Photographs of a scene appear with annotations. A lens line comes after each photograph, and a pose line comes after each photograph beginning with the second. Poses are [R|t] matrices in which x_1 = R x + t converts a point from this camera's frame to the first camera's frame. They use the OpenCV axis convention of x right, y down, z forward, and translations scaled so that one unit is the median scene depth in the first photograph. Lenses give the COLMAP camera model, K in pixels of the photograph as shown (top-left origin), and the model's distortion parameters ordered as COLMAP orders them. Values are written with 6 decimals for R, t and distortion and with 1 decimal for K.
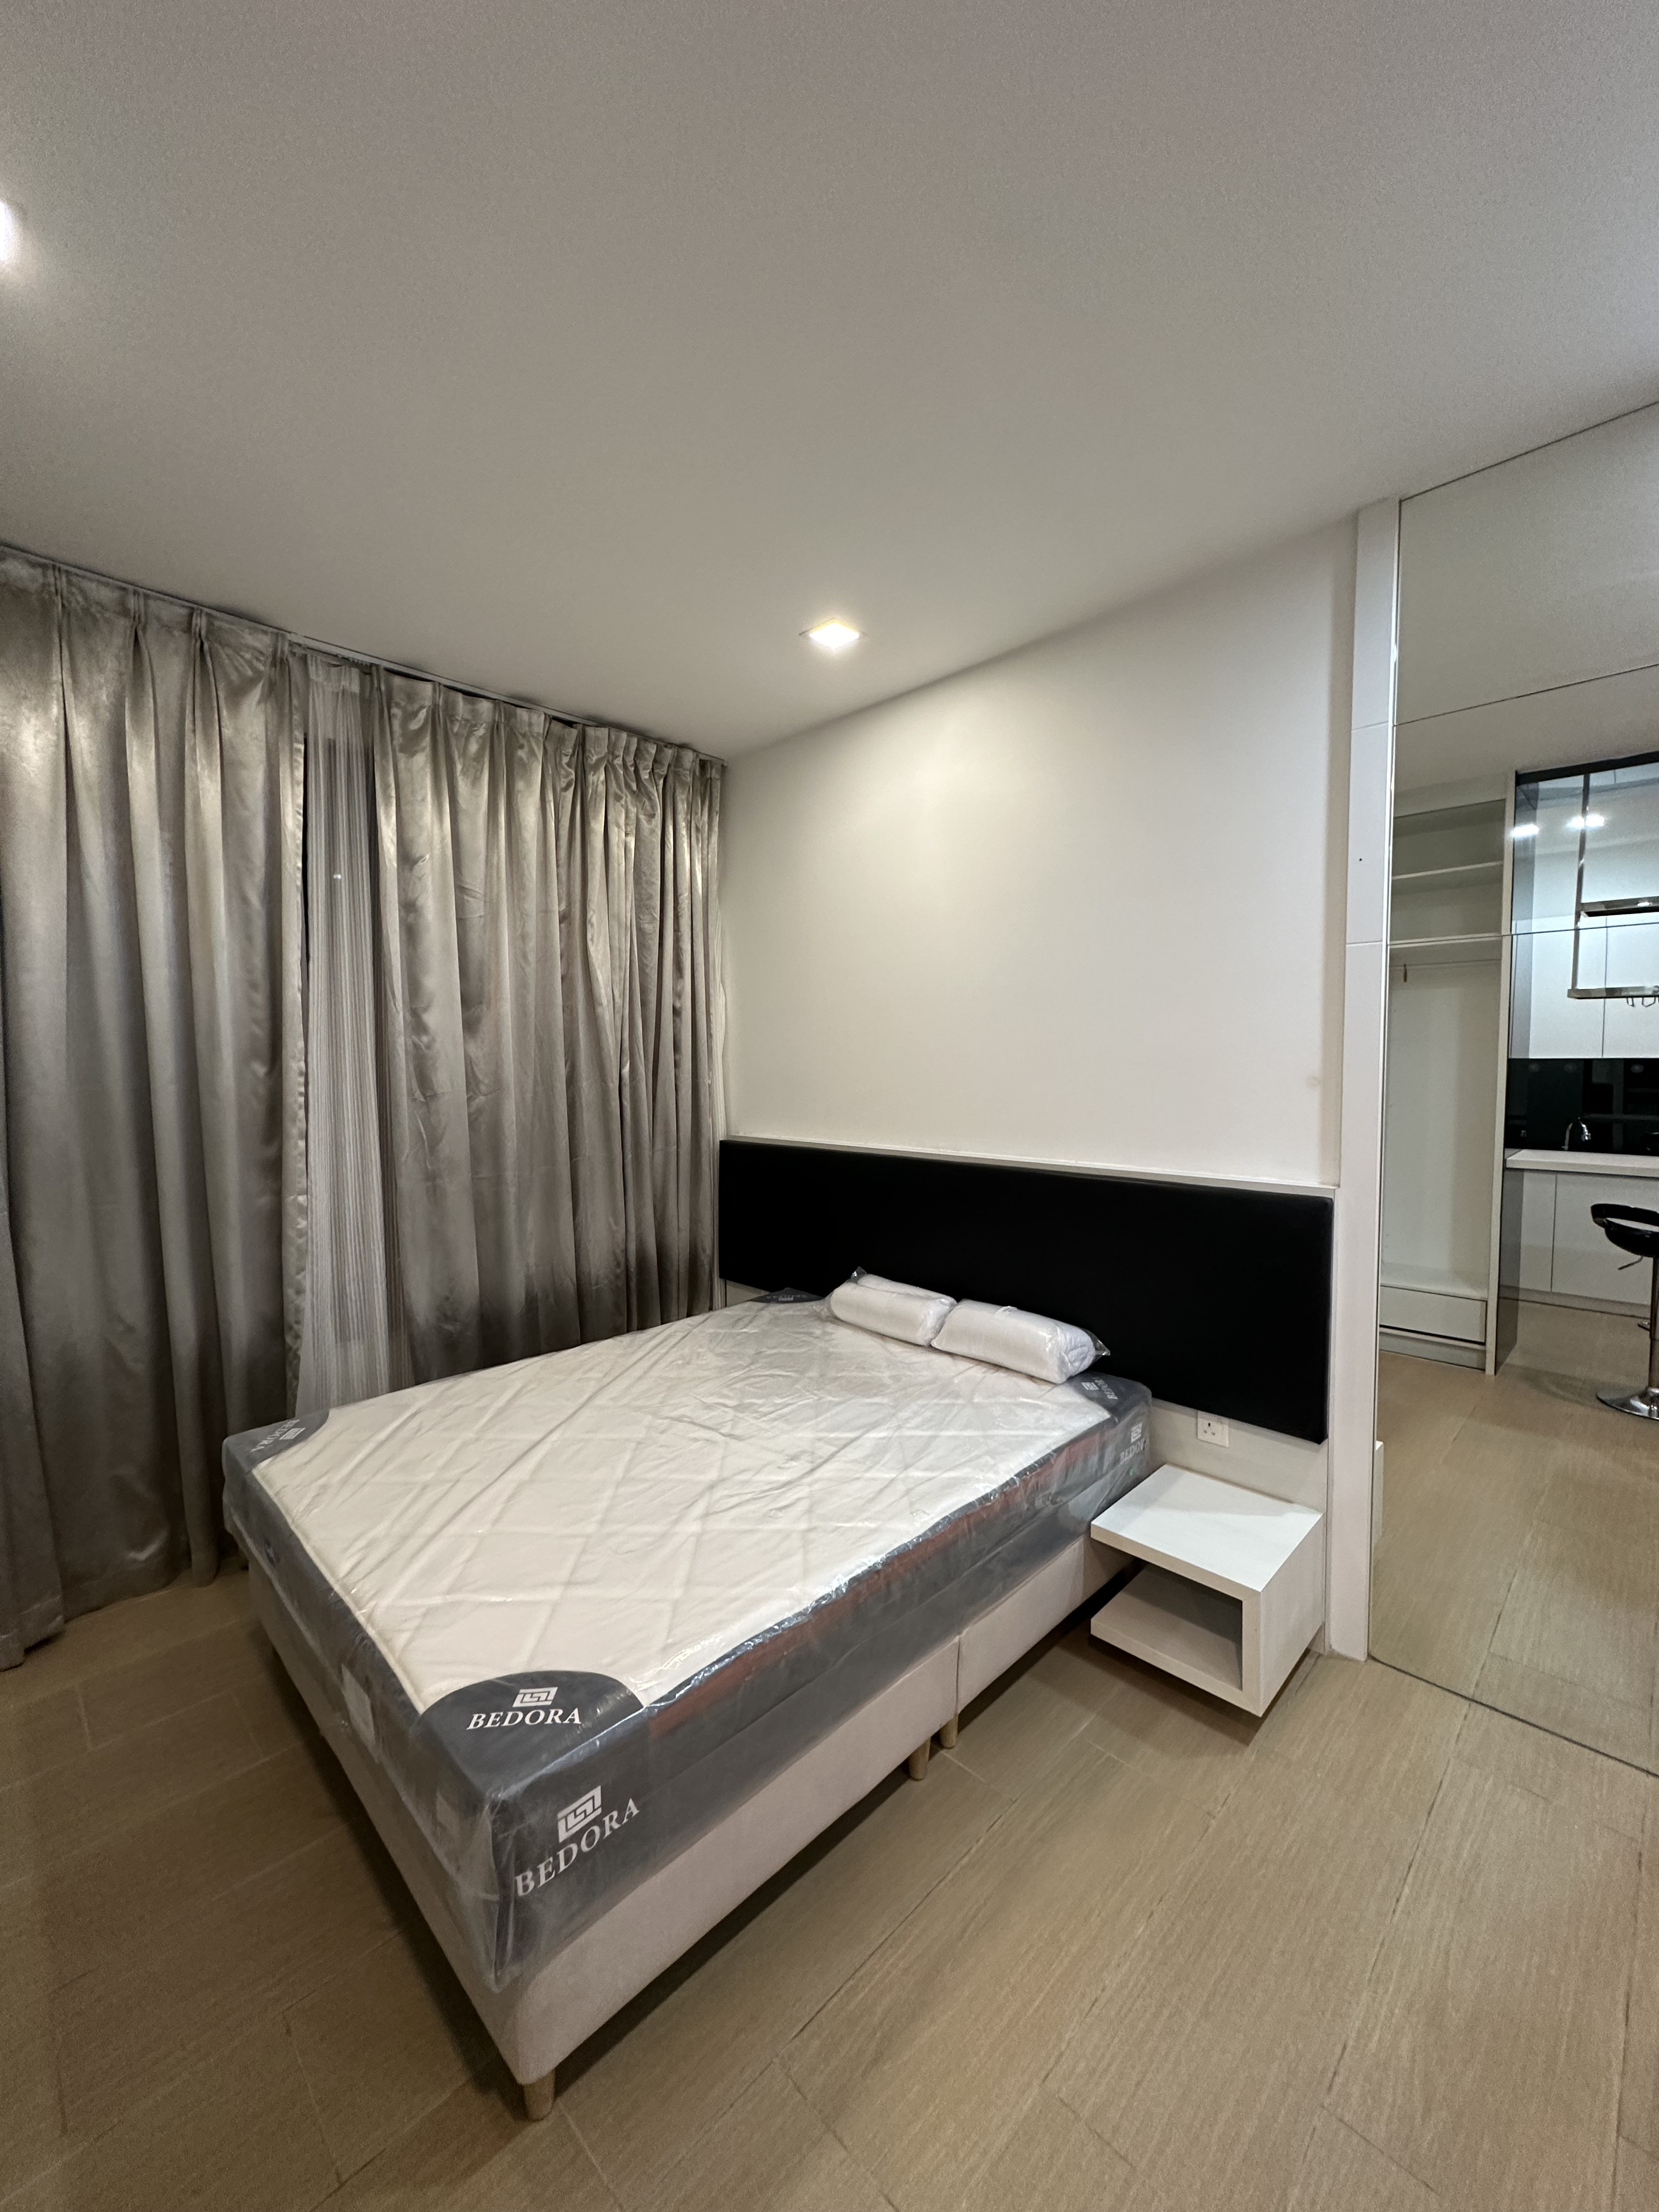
lens RADIAL K [[874.9, 0, 833.5], [0, 874.9, 1103.9], [0, 0, 1]] dist [-0.003314, 0.000133]
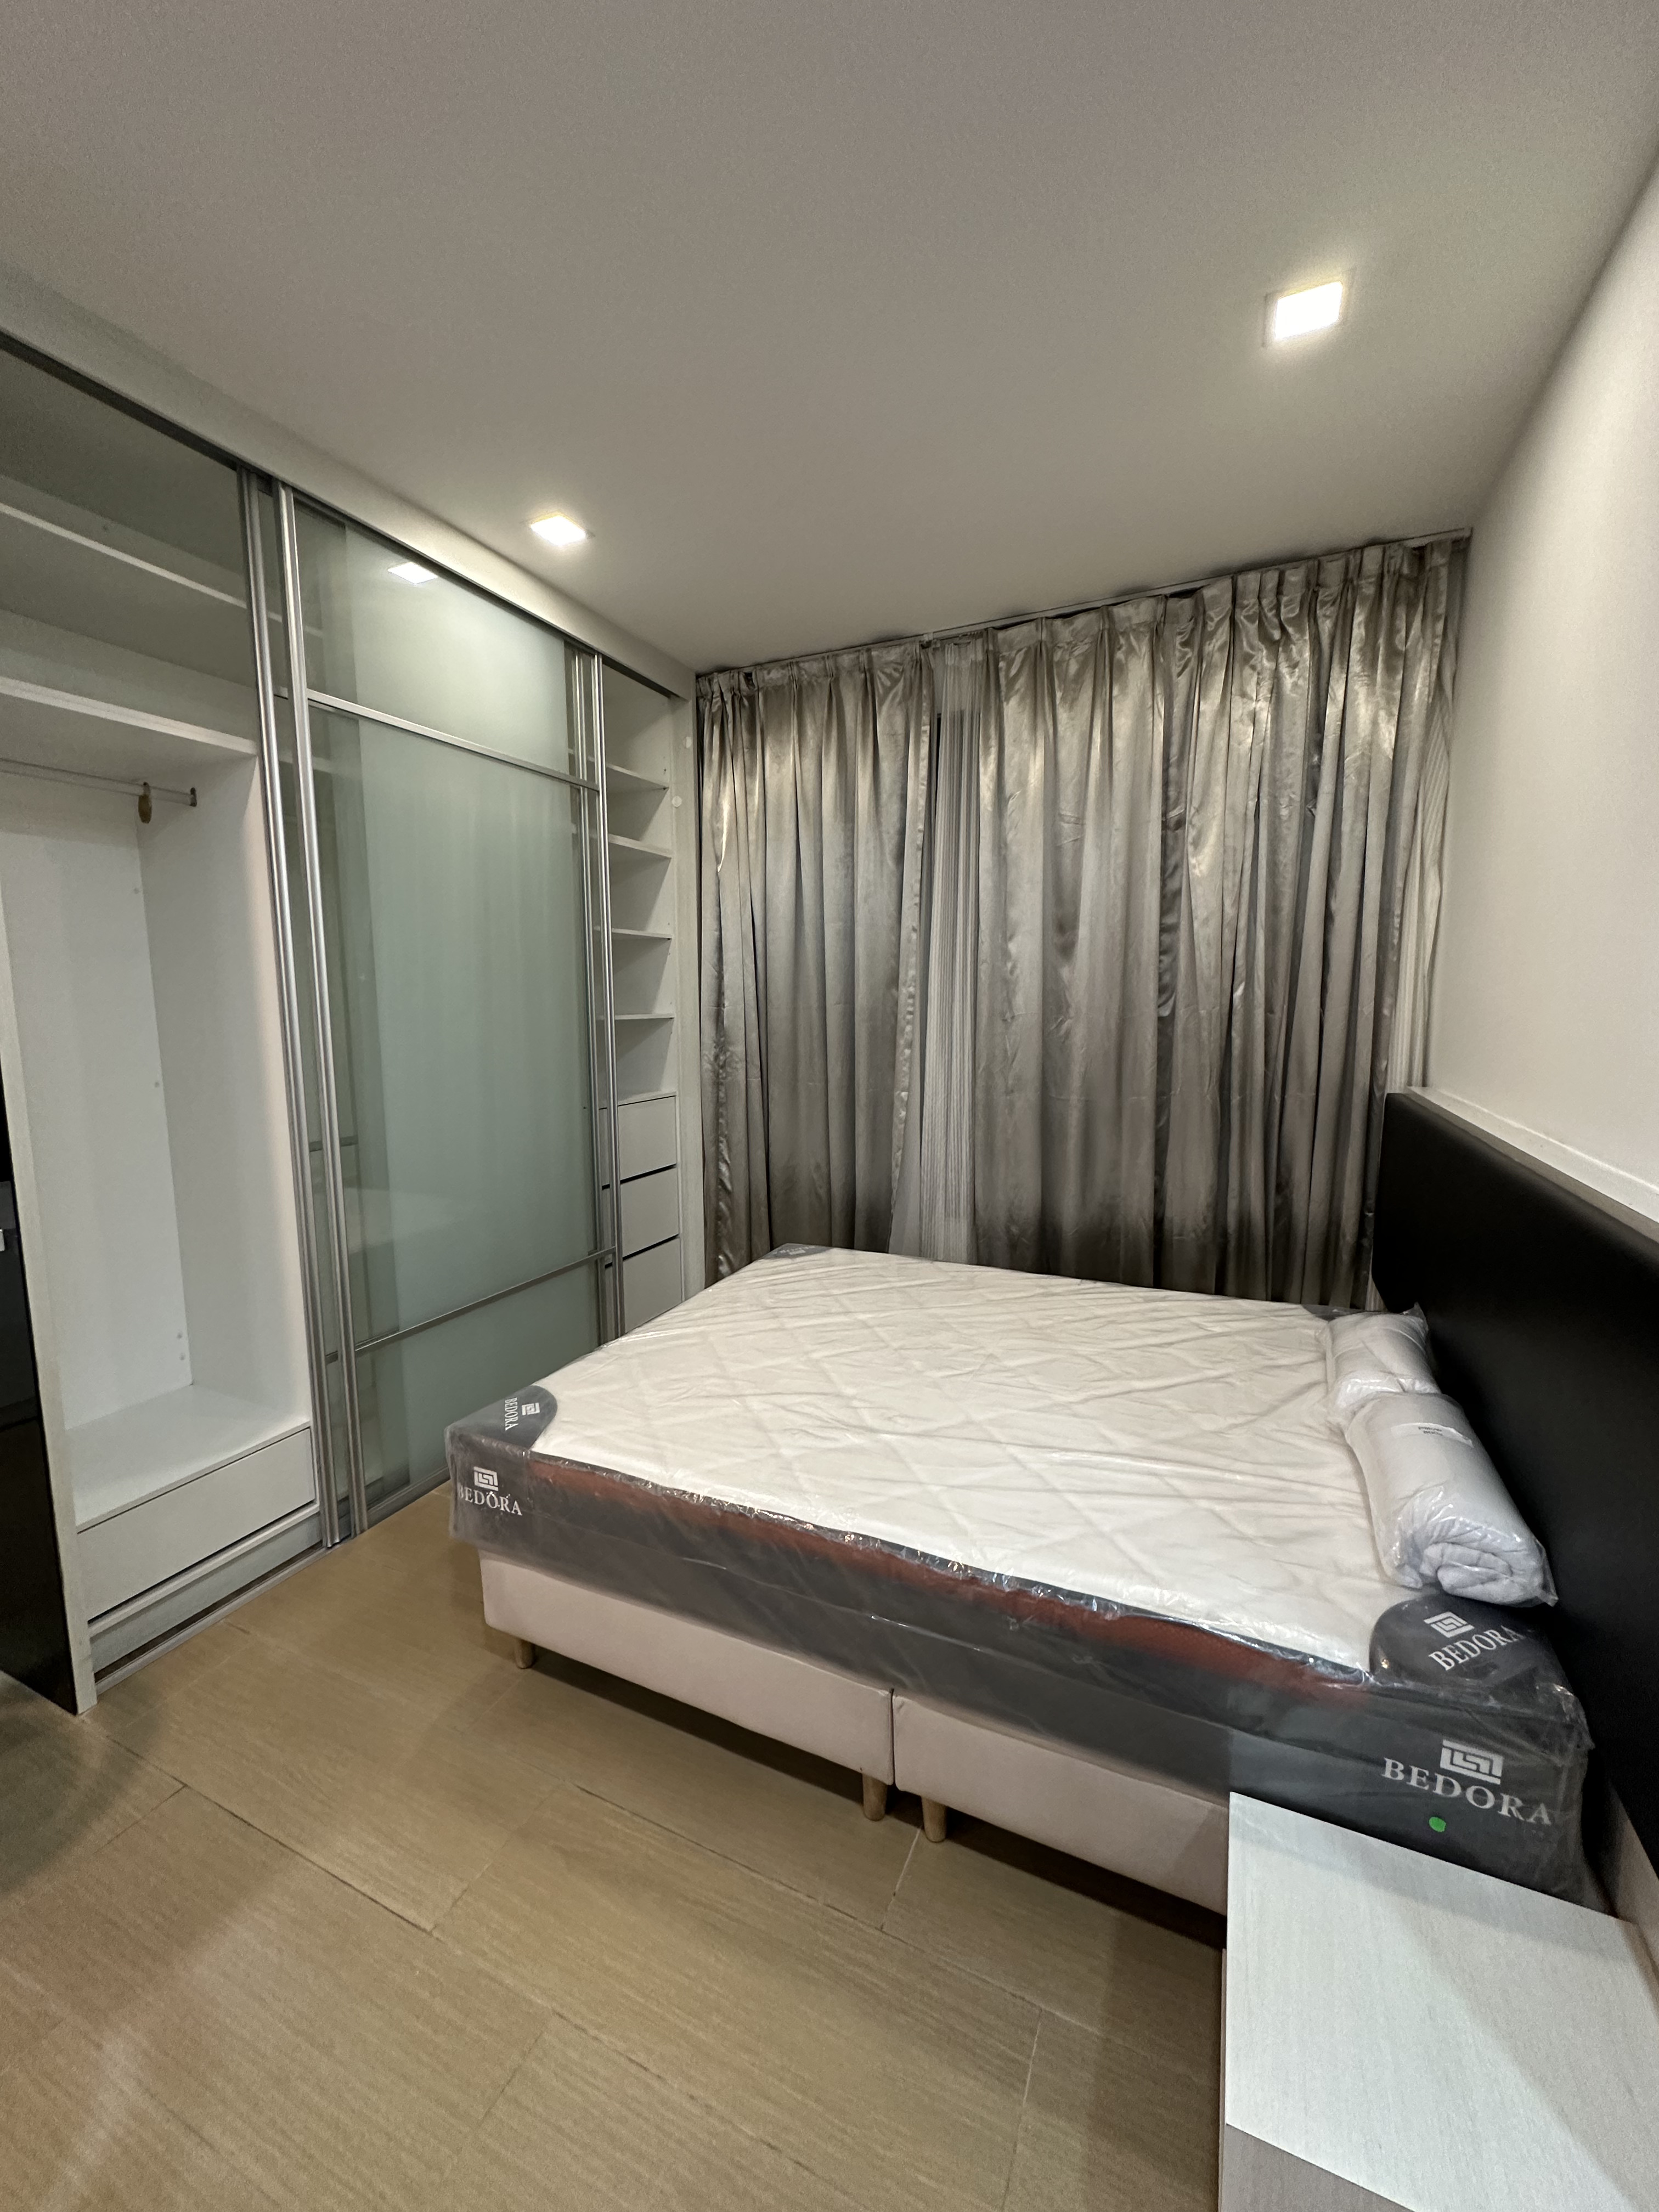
lens RADIAL K [[874.9, 0, 833.5], [0, 874.9, 1103.9], [0, 0, 1]] dist [-0.003314, 0.000133]
pose [[0.342645, 0.114444, -0.932468, 0.497314], [-0.041342, 0.993428, 0.106734, -0.009084], [0.938555, 0.001979, 0.345125, 0.410764]]
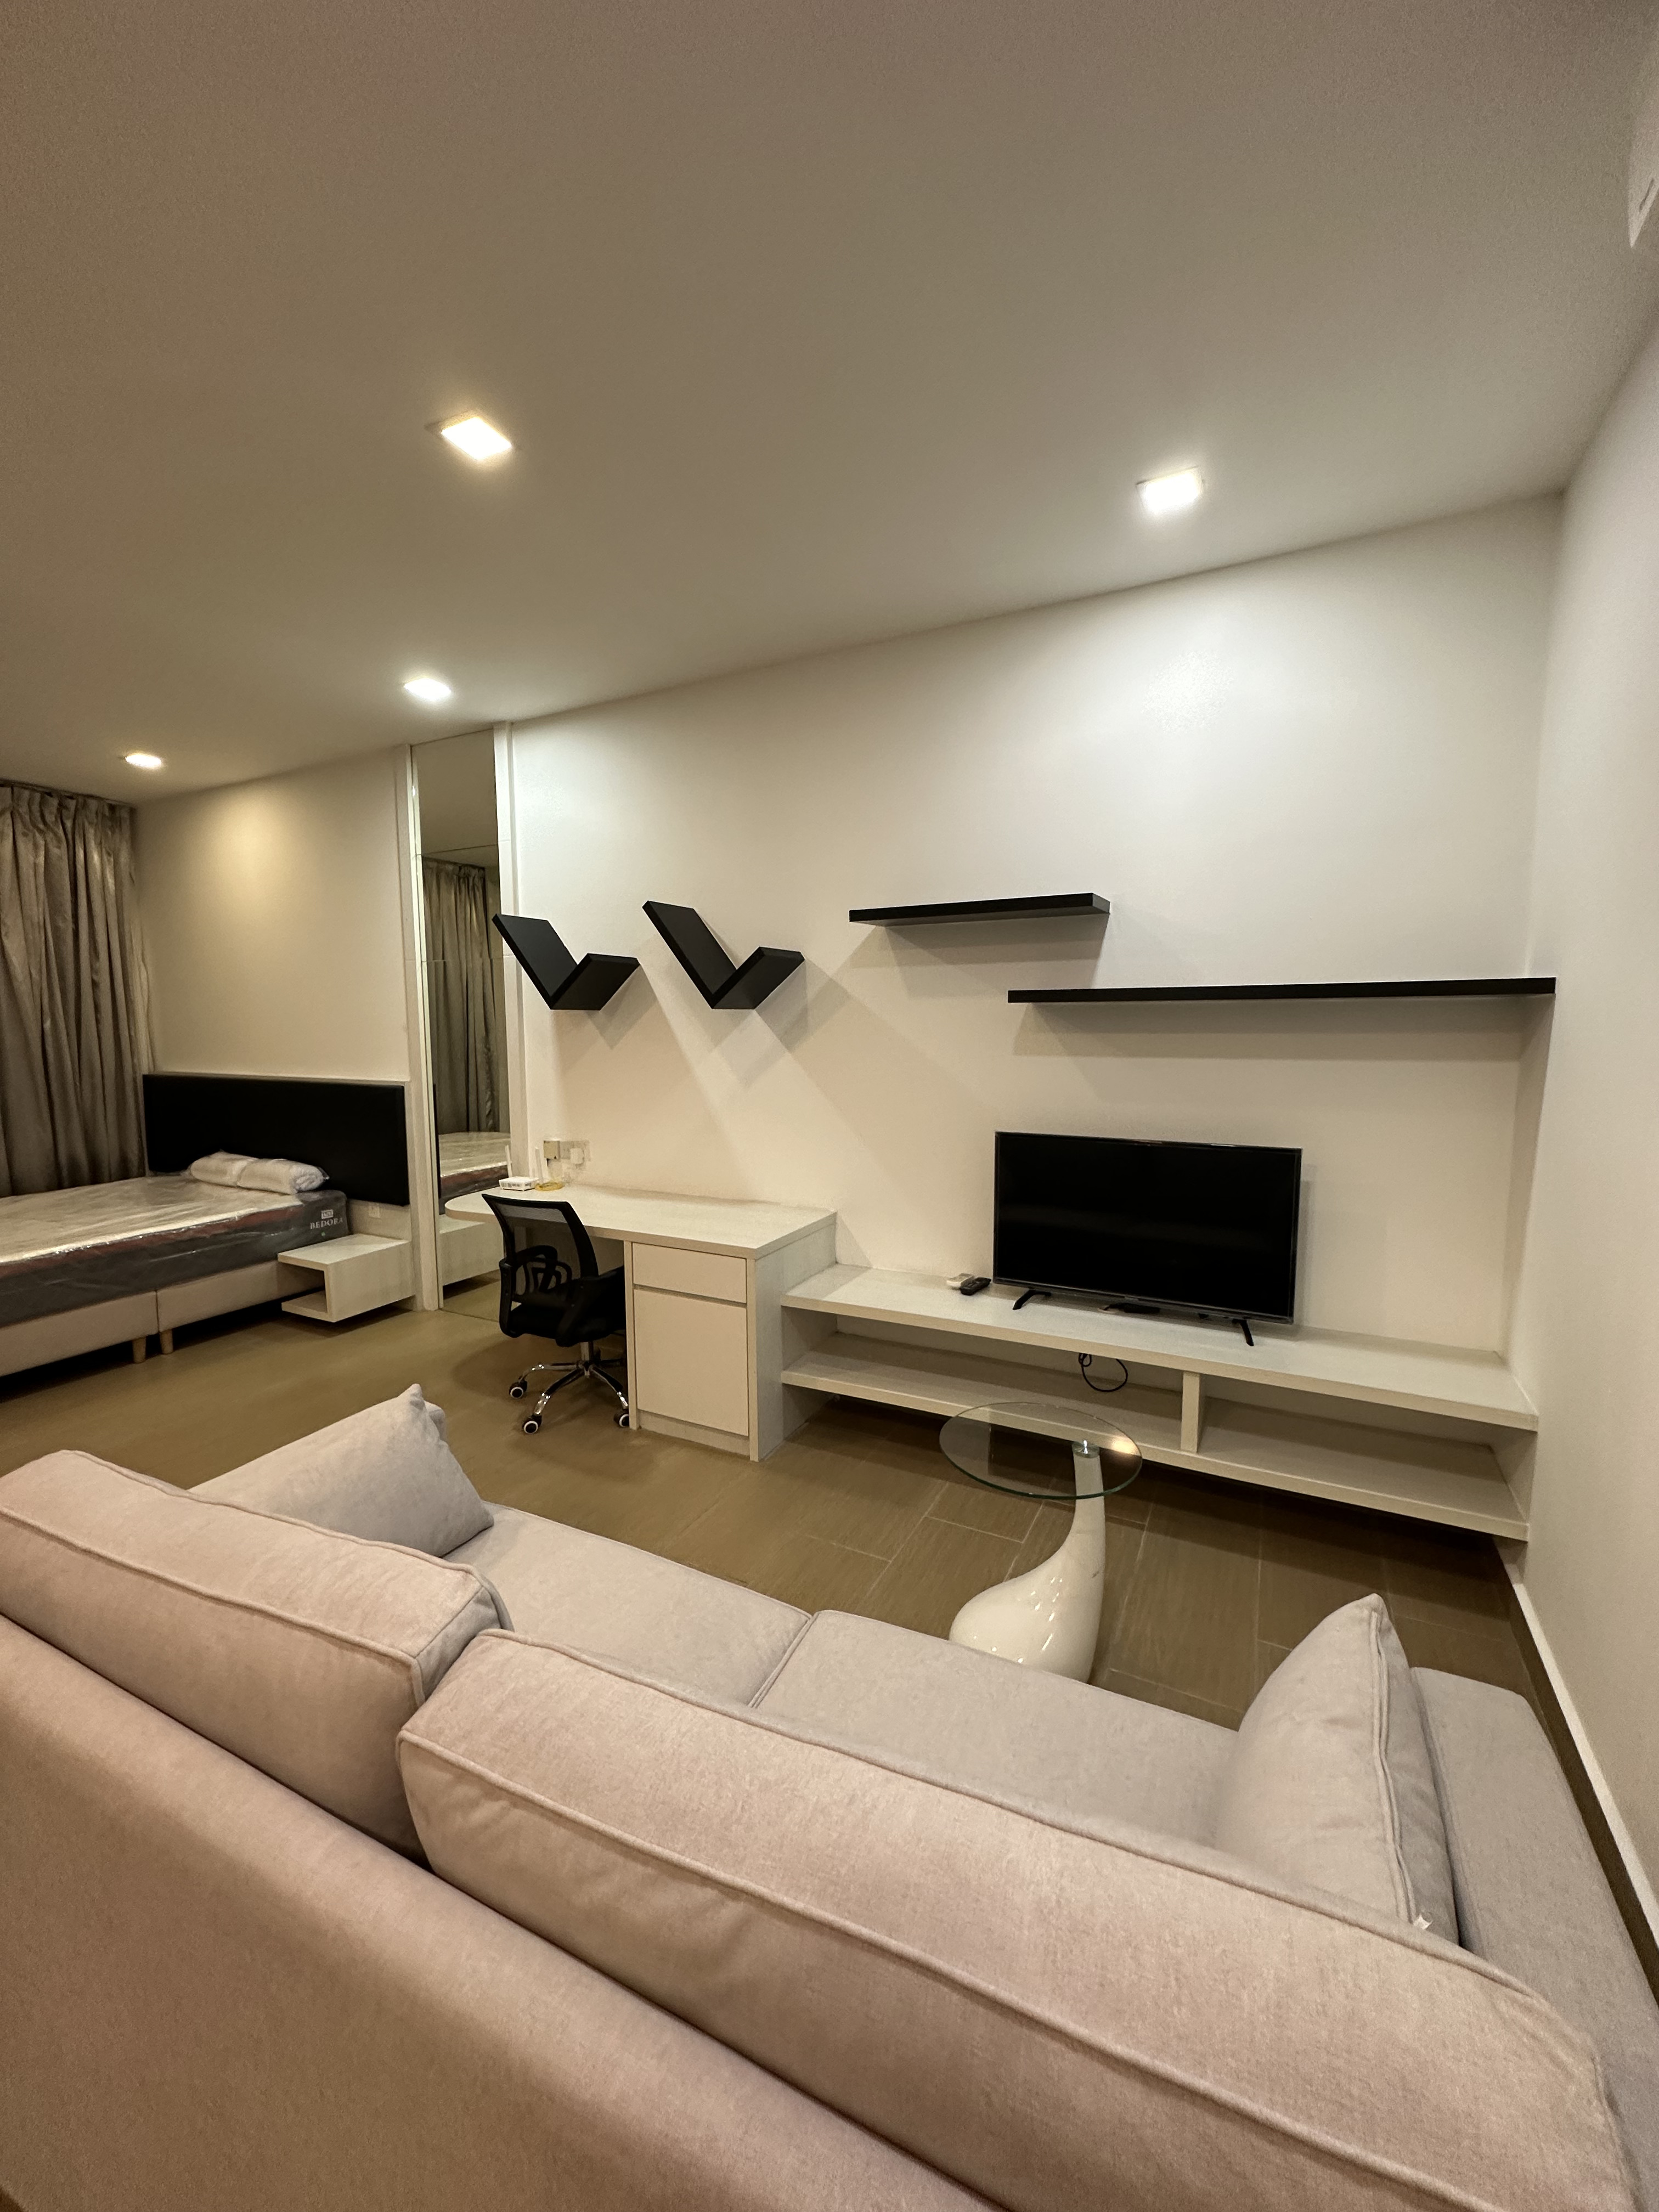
lens RADIAL K [[874.9, 0, 833.5], [0, 874.9, 1103.9], [0, 0, 1]] dist [-0.003314, 0.000133]
pose [[0.953425, -0.032130, 0.299916, 0.663090], [0.017058, 0.998463, 0.052738, 0.043141], [-0.301149, -0.045166, 0.952507, -0.901637]]
